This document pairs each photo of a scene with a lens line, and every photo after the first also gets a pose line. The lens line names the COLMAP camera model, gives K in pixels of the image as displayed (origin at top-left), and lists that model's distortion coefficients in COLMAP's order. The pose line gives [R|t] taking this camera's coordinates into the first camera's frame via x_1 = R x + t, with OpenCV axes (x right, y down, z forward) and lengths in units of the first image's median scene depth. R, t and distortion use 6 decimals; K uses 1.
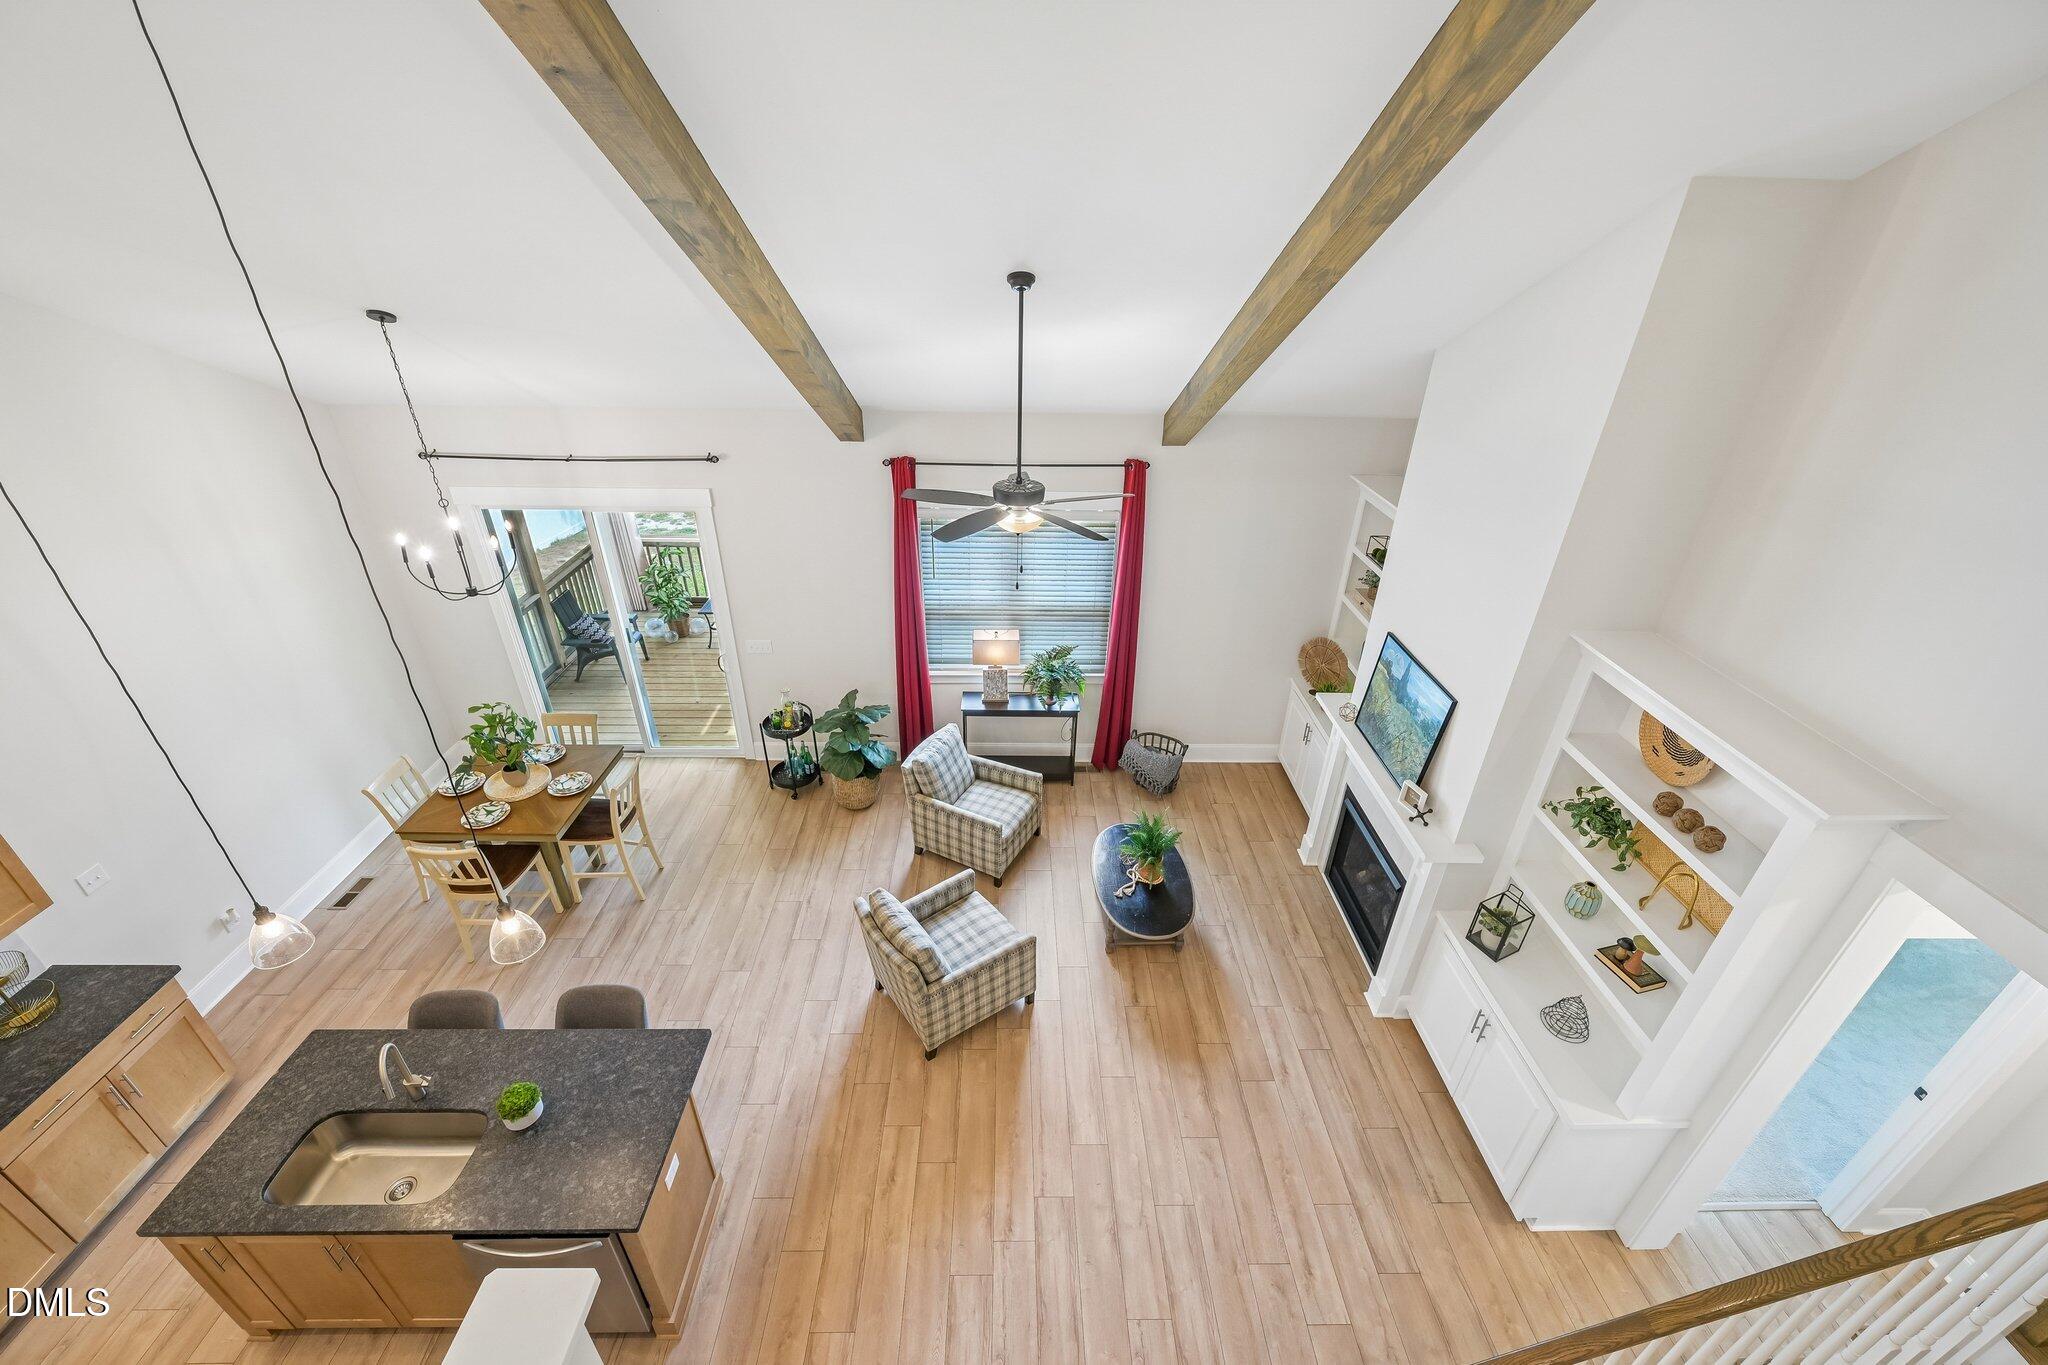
lens RADIAL K [[807.9, 0, 1024.0], [0, 807.9, 688.3], [0, 0, 1]] dist [-0.000981, -0.000190]
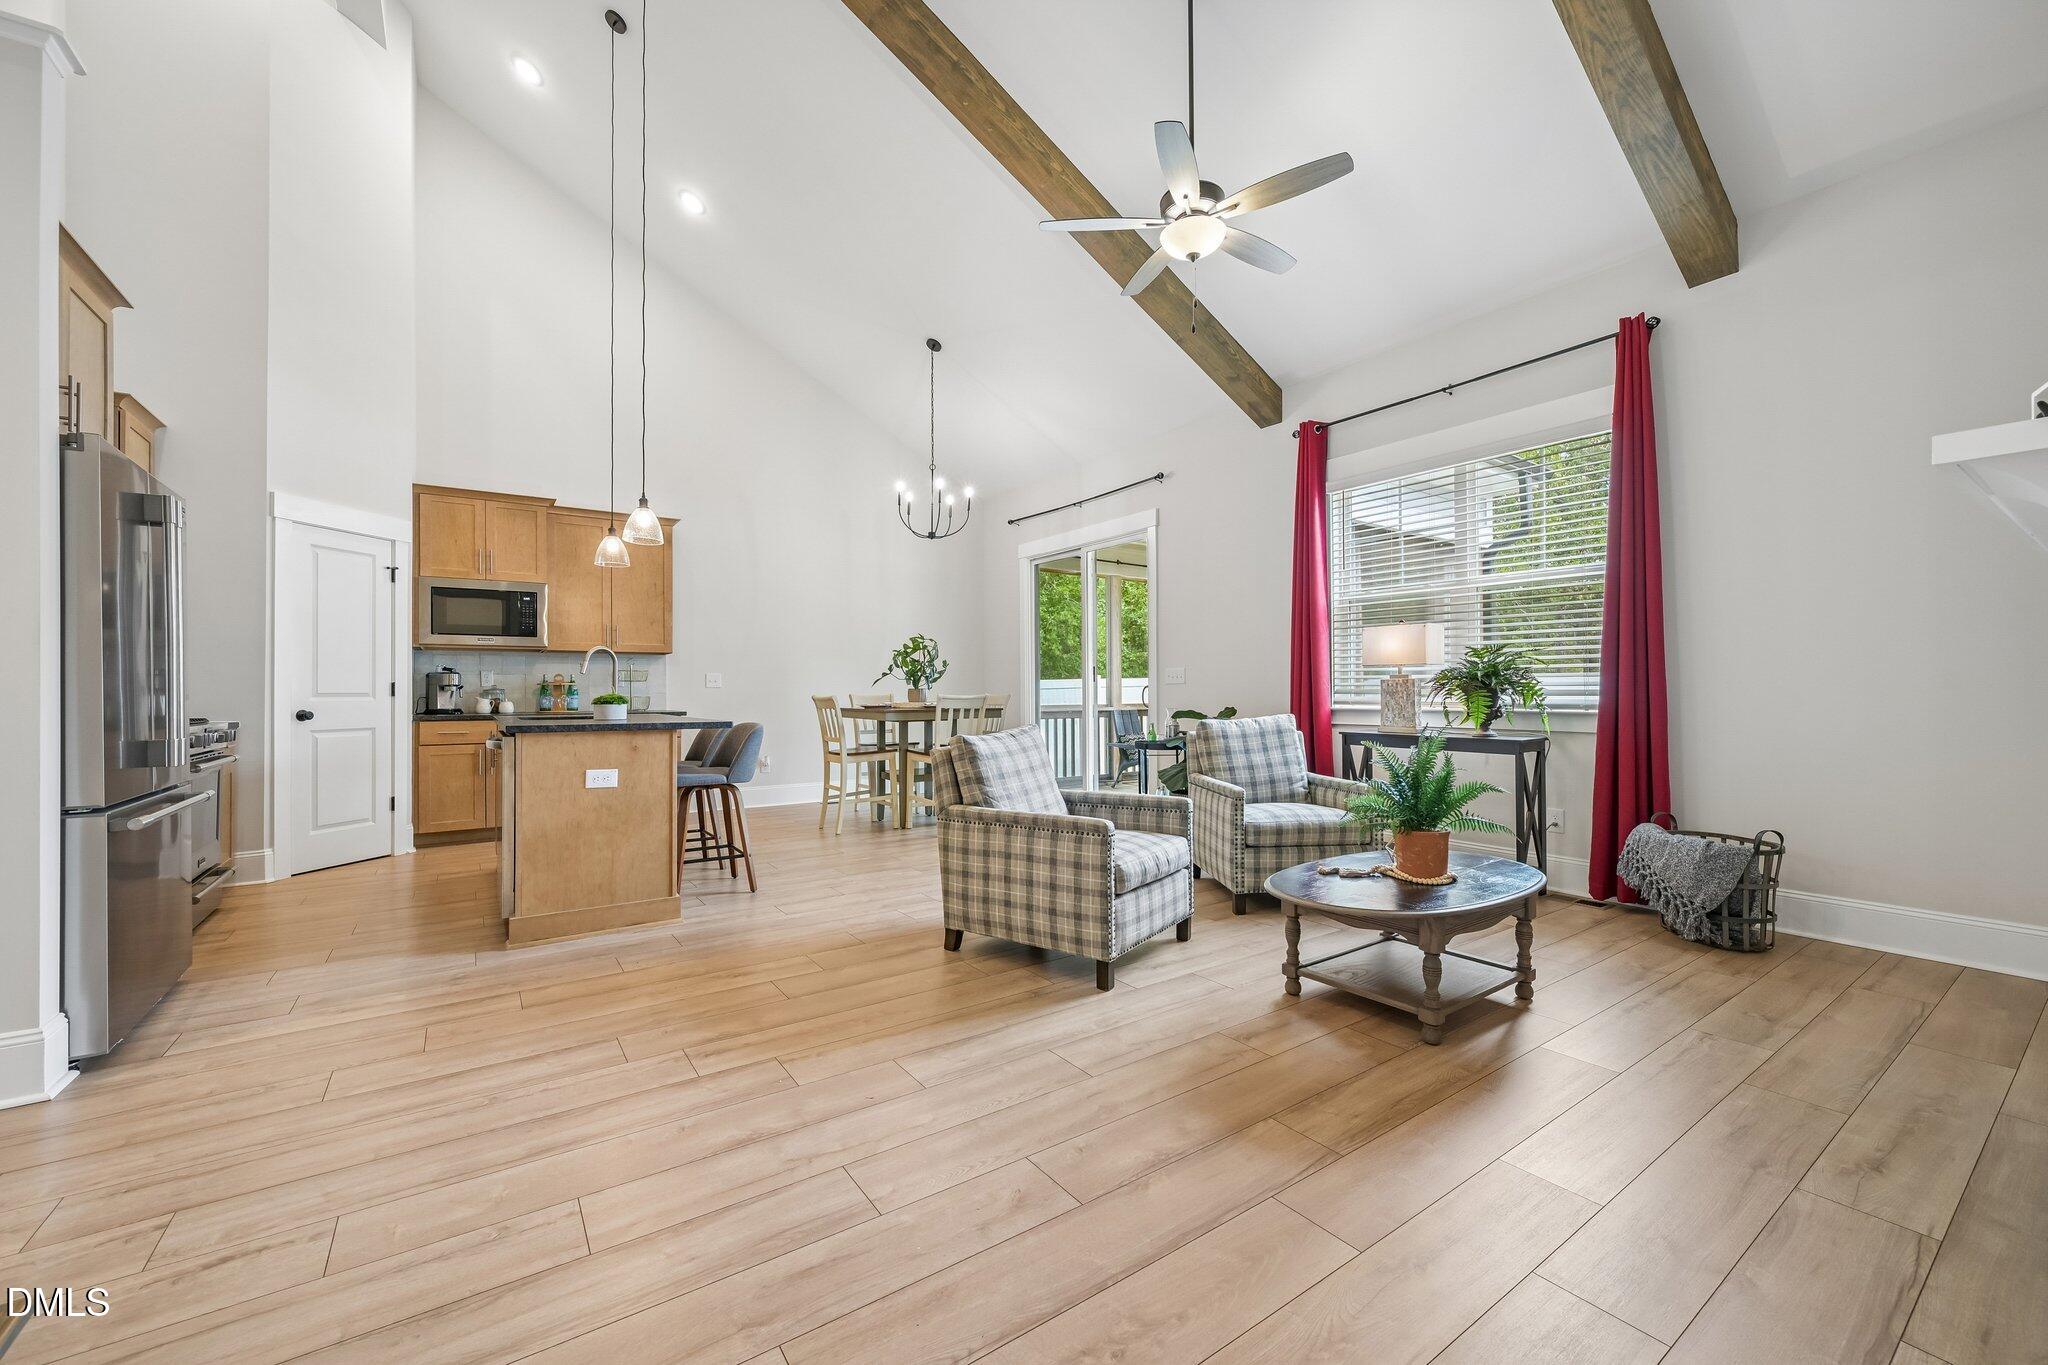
lens RADIAL K [[807.9, 0, 1024.0], [0, 807.9, 688.3], [0, 0, 1]] dist [-0.000981, -0.000190]
pose [[0.553153, -0.025486, -0.832690, 0.503532], [-0.399202, 0.869193, -0.291792, 0.434501], [0.731204, 0.493817, 0.470622, 0.637141]]
